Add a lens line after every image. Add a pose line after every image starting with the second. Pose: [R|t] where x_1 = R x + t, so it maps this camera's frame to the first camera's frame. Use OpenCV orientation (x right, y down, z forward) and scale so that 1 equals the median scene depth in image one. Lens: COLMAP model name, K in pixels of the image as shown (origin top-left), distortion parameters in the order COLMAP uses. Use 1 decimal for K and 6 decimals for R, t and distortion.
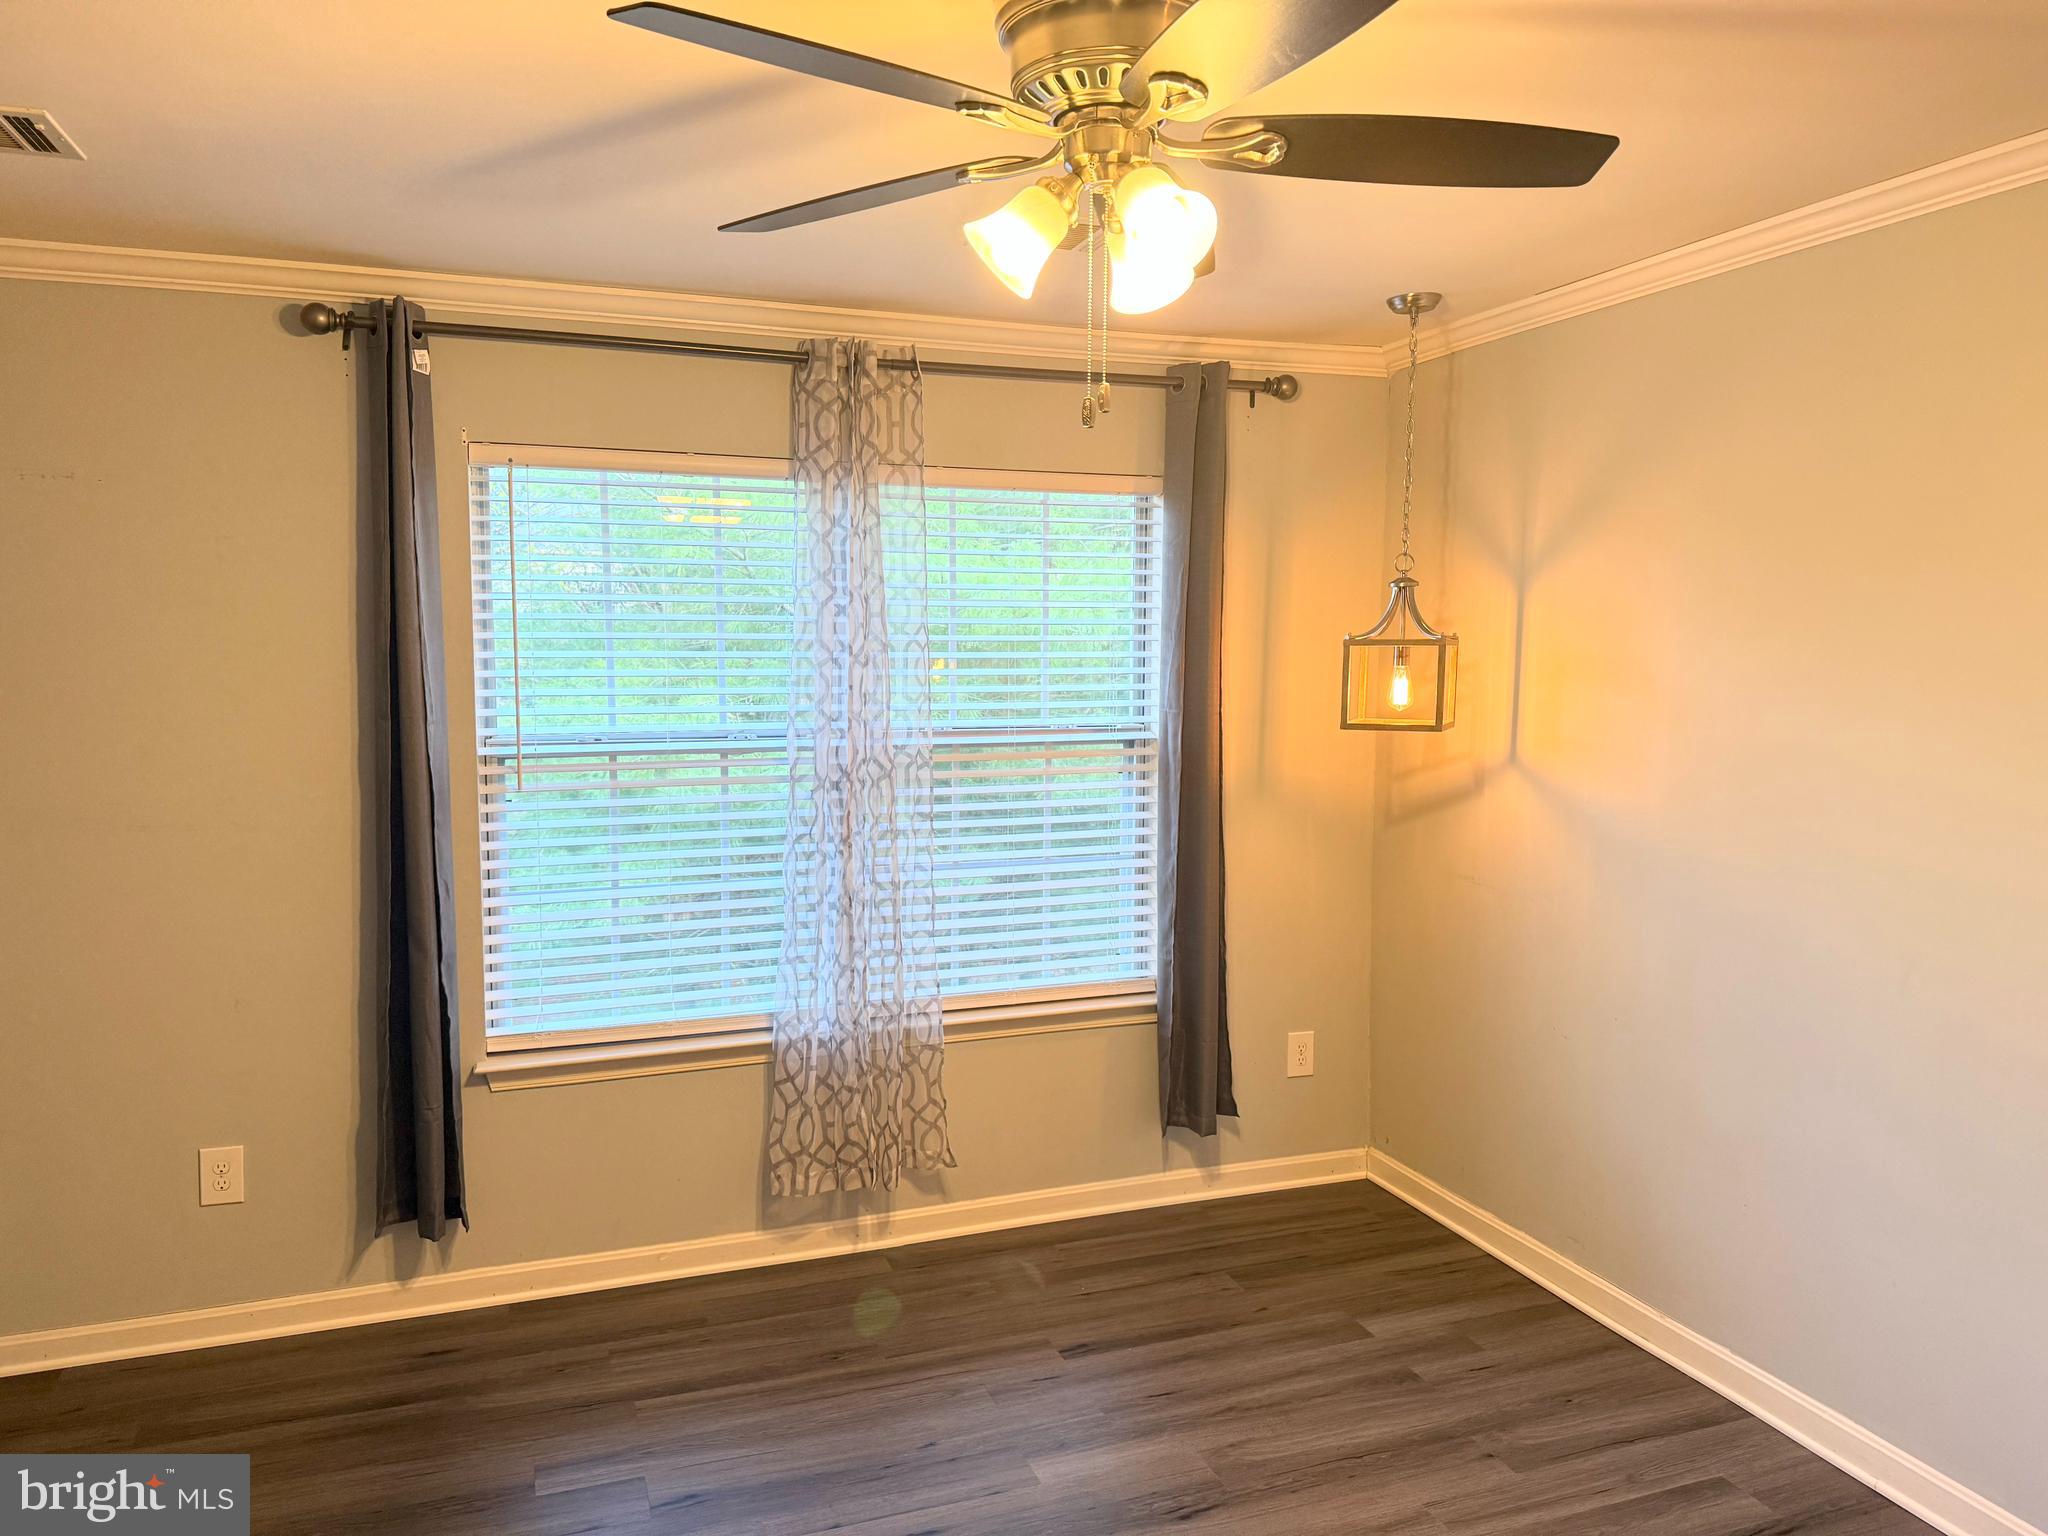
lens RADIAL K [[1432.5, 0, 1024.0], [0, 1432.5, 768.0], [0, 0, 1]] dist [0.130307, -0.183315]
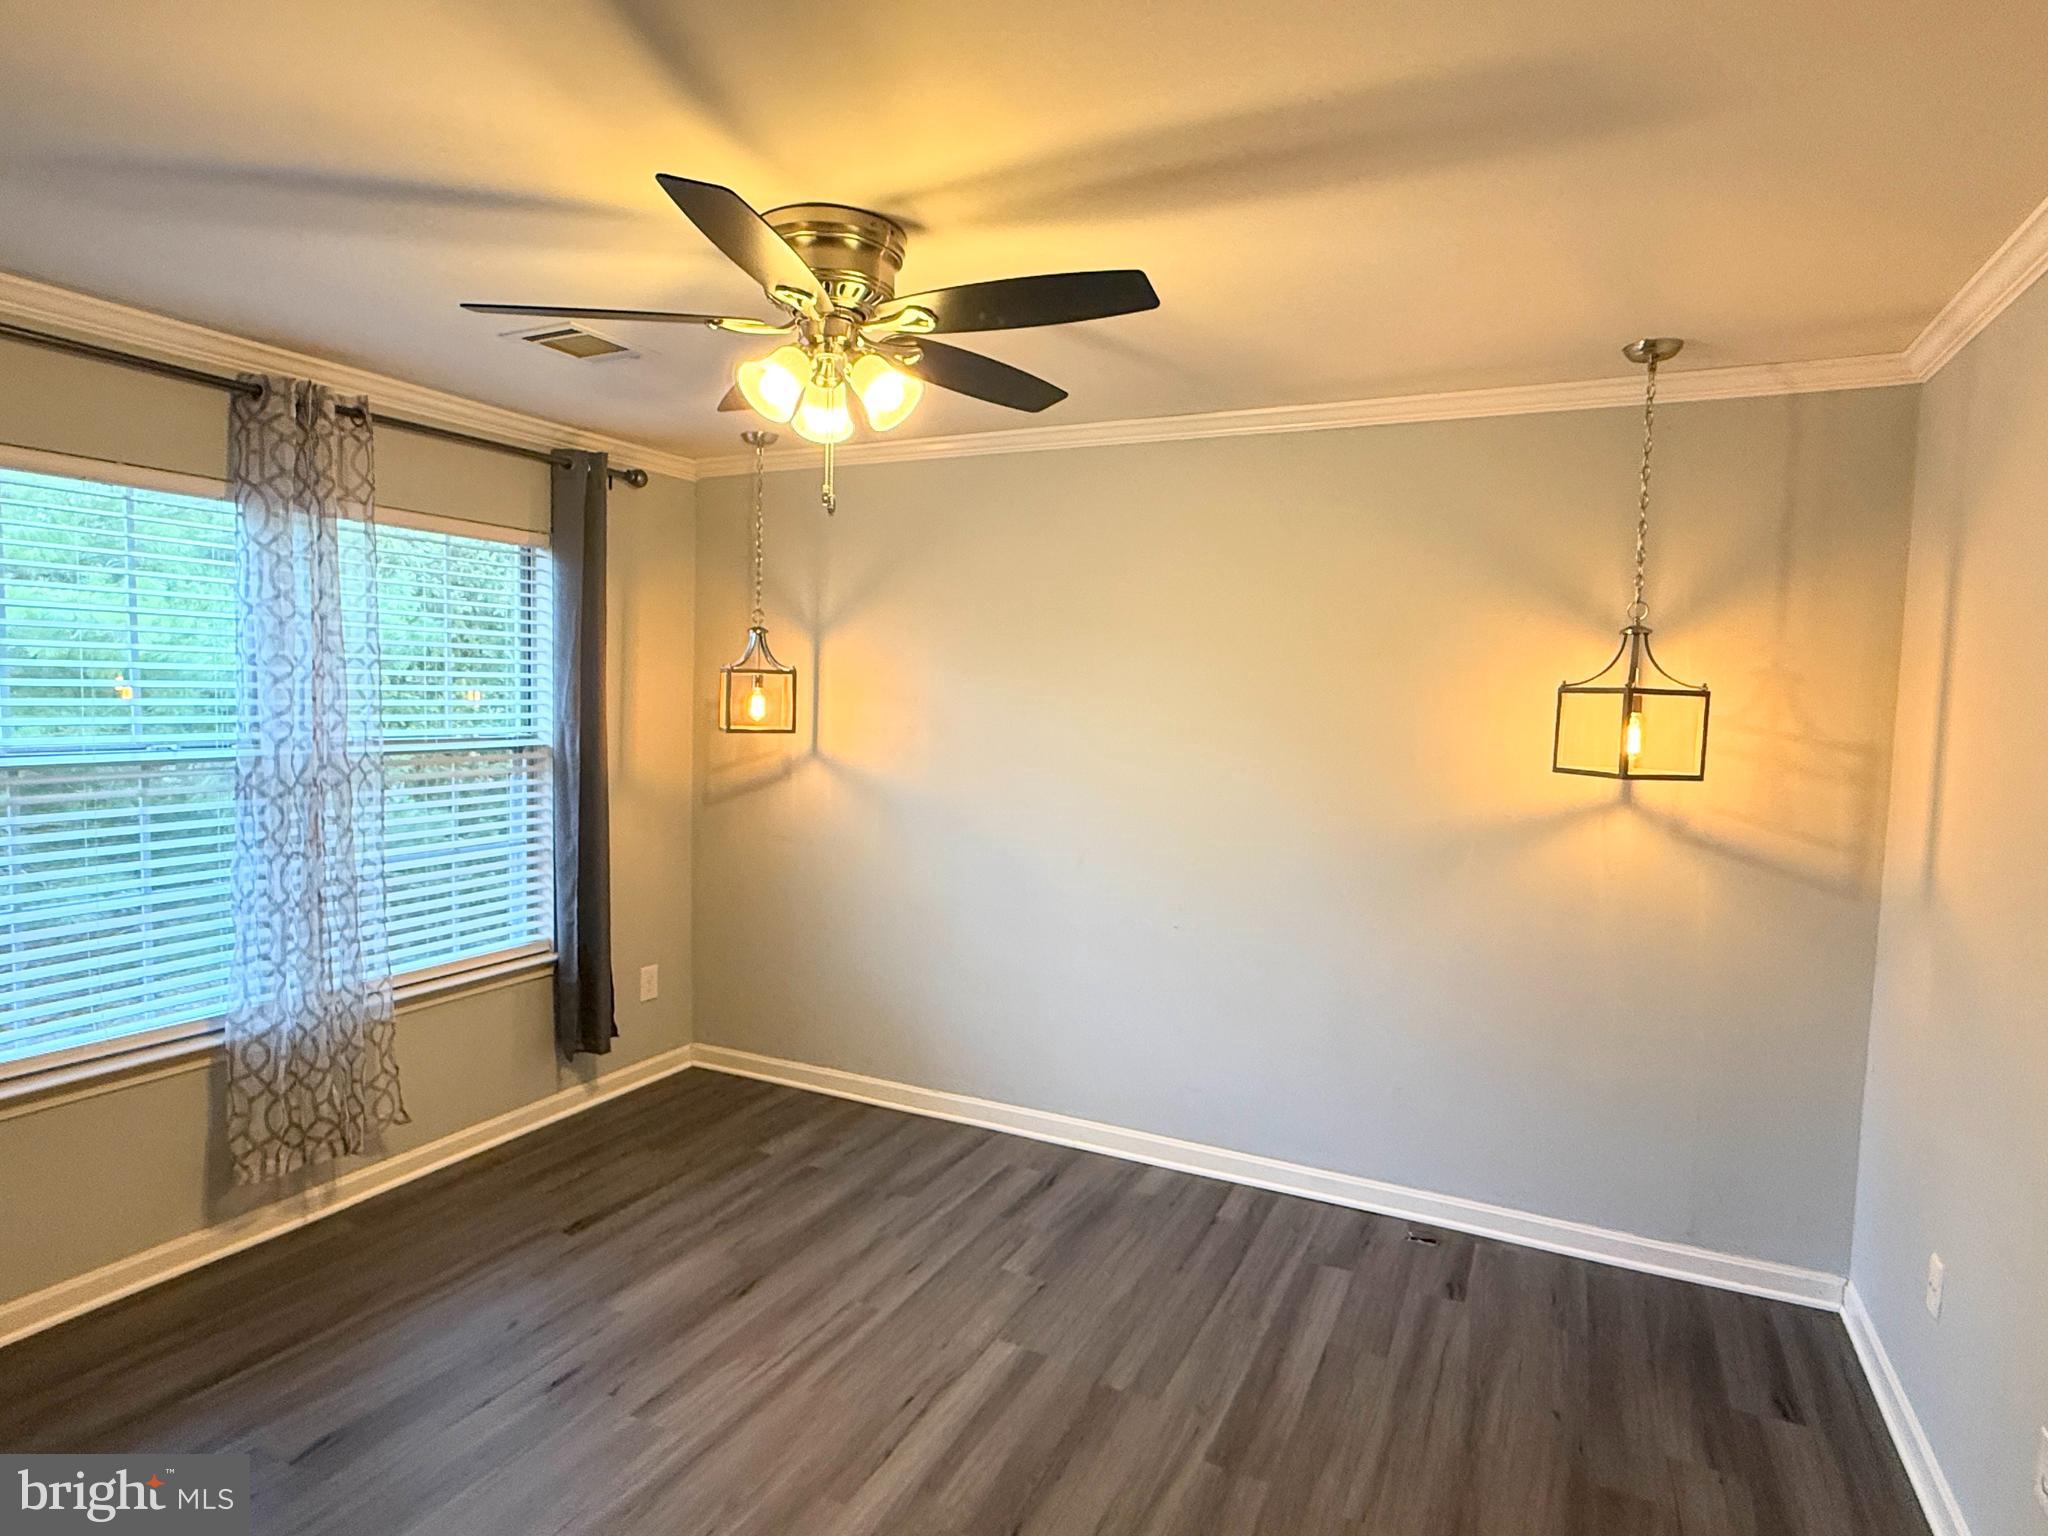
lens RADIAL K [[1123.0, 0, 1024.0], [0, 1123.0, 768.0], [0, 0, 1]] dist [-0.000584, 0.000207]
pose [[0.724926, -0.032019, 0.688083, -0.298229], [0.039989, 0.999191, 0.004366, 0.012522], [-0.687665, 0.024351, 0.725619, 0.018378]]
